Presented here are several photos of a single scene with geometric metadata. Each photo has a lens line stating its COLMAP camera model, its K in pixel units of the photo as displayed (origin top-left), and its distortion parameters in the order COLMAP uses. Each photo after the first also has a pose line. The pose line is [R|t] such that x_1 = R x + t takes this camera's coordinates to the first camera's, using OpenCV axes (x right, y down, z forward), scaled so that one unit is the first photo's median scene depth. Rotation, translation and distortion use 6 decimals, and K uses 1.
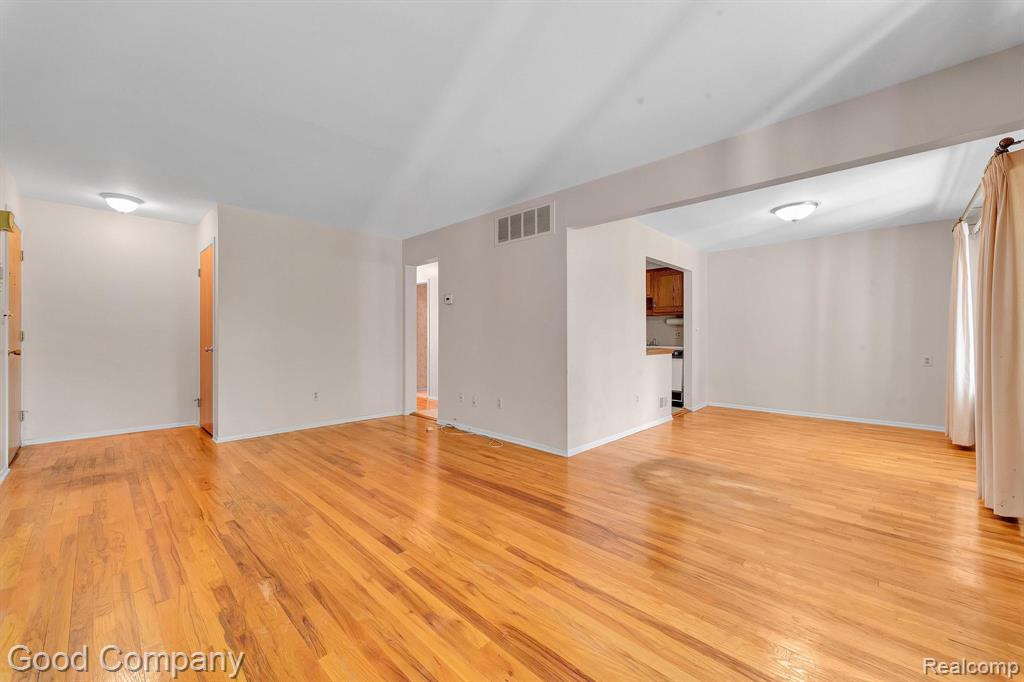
lens RADIAL K [[400.1, 0, 513.2], [0, 400.1, 337.8], [0, 0, 1]] dist [0.002130, -0.000042]
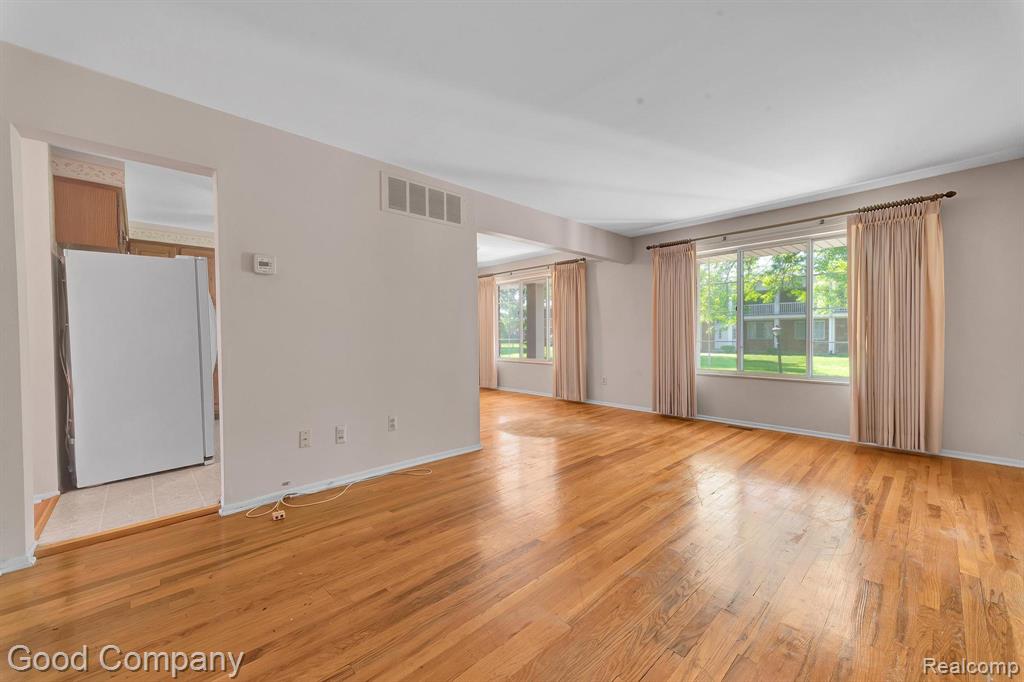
lens RADIAL K [[400.1, 0, 513.2], [0, 400.1, 337.8], [0, 0, 1]] dist [0.002130, -0.000042]
pose [[0.050669, -0.013092, 0.998630, -1.284900], [0.008344, 0.999885, 0.012685, -0.007563], [-0.998681, 0.007689, 0.050773, 1.227006]]
